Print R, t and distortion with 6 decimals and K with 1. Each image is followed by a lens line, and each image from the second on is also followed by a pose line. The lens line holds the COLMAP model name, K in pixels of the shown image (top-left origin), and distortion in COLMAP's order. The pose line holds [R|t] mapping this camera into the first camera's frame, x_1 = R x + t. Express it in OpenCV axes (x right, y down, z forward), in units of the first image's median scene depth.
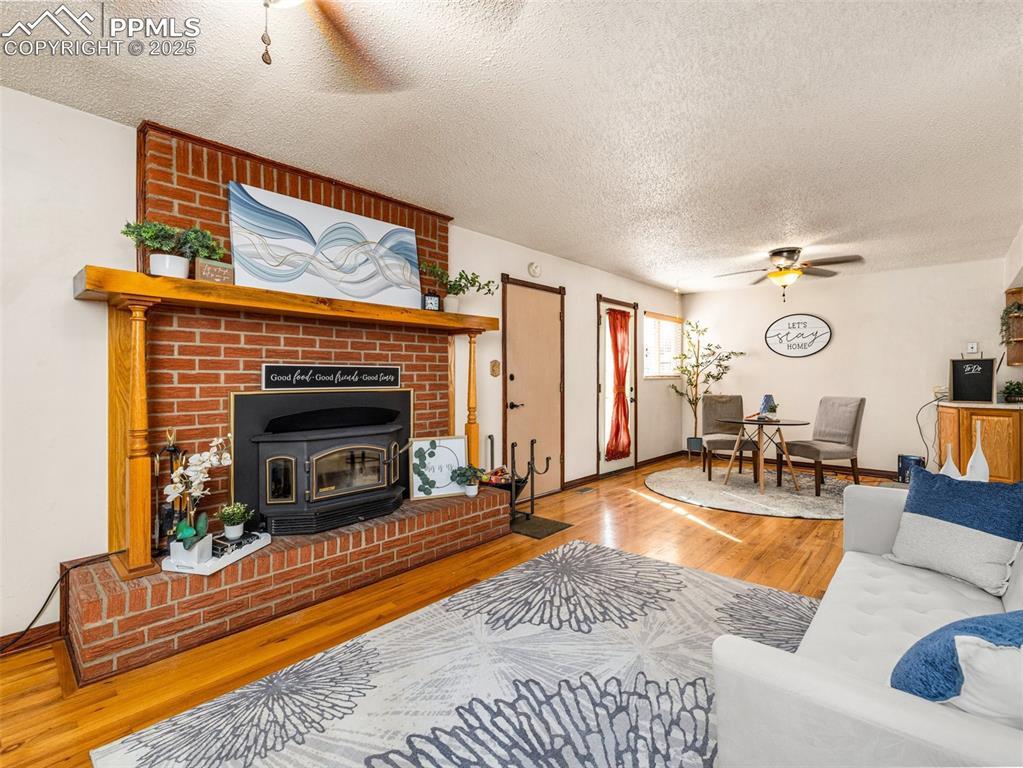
lens RADIAL K [[481.6, 0, 512.4], [0, 481.6, 377.3], [0, 0, 1]] dist [-0.003472, 0.000126]
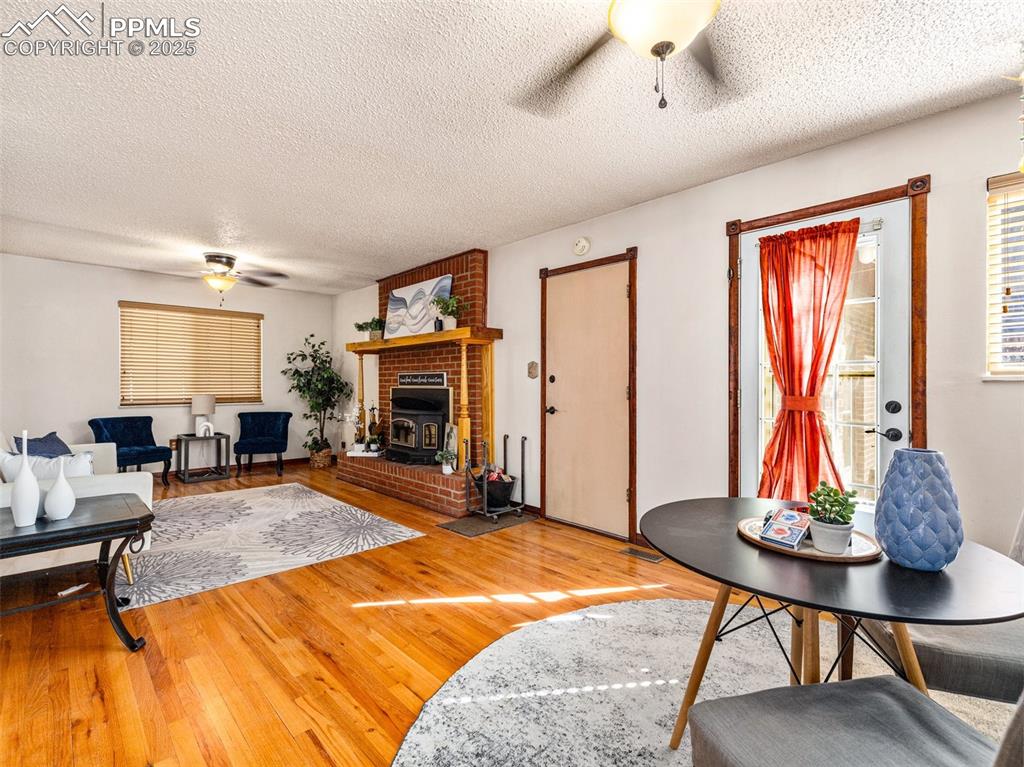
lens RADIAL K [[482.0, 0, 512.9], [0, 482.0, 376.8], [0, 0, 1]] dist [-0.003472, 0.000126]
pose [[-0.070935, -0.008967, -0.997441, 1.223301], [0.003939, 0.999949, -0.009270, 0.005193], [0.997473, -0.004587, -0.070896, 1.332242]]
